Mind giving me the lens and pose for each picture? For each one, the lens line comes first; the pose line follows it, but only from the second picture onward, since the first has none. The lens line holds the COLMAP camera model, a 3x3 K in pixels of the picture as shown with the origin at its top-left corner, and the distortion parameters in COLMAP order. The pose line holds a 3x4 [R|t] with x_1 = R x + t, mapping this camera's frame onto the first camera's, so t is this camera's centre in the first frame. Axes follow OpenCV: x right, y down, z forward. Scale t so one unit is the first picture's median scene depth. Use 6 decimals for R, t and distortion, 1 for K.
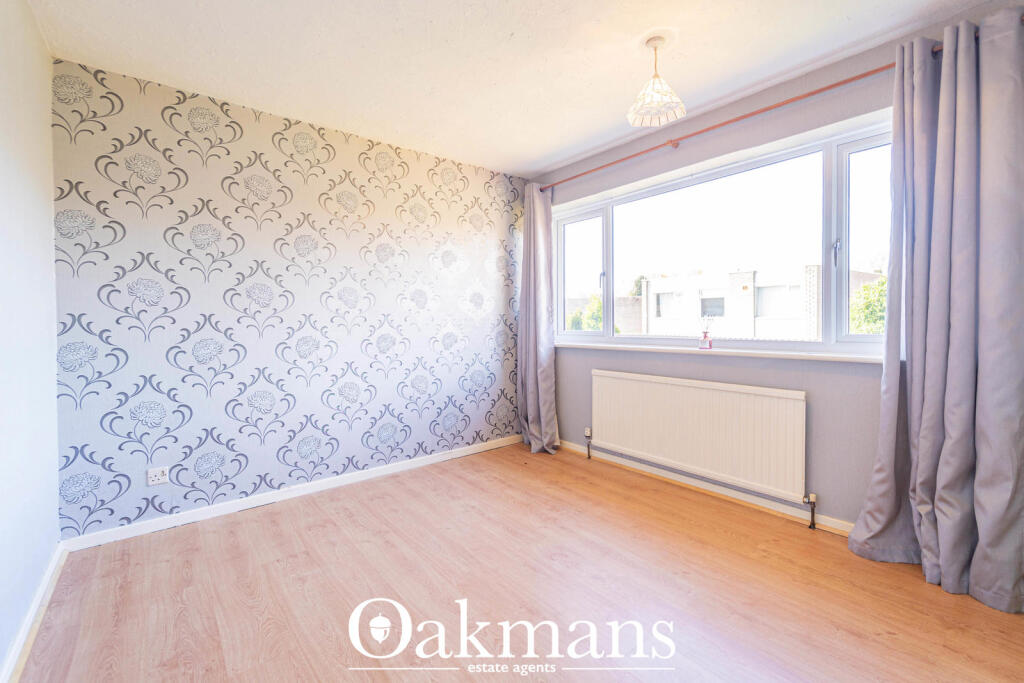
lens RADIAL K [[439.9, 0, 509.1], [0, 439.9, 323.8], [0, 0, 1]] dist [0.000778, -0.000165]
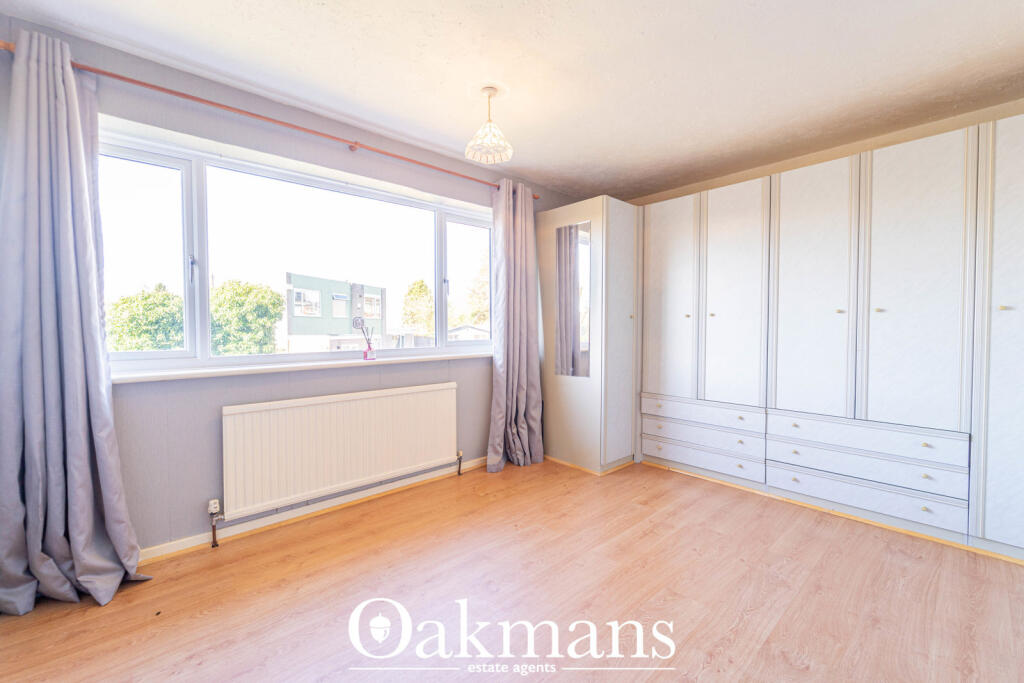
lens RADIAL K [[415.8, 0, 510.4], [0, 415.8, 335.3], [0, 0, 1]] dist [0.001267, -0.000683]
pose [[-0.055140, -0.006021, 0.998460, -0.552081], [0.017174, 0.999828, 0.006978, -0.001286], [-0.998331, 0.017532, -0.055027, 0.728837]]
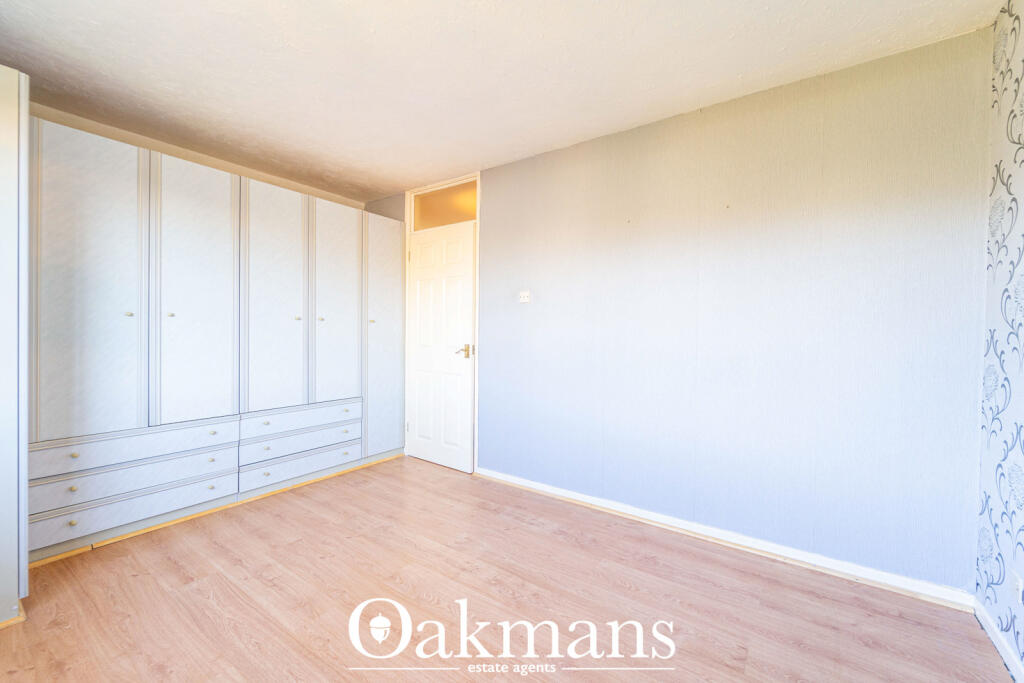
lens RADIAL K [[415.8, 0, 510.4], [0, 415.8, 335.3], [0, 0, 1]] dist [0.001267, -0.000683]
pose [[-0.960377, 0.003568, -0.278682, 0.051883], [-0.004575, 0.999582, 0.028563, -0.023337], [0.278668, 0.028707, -0.959959, 1.152524]]
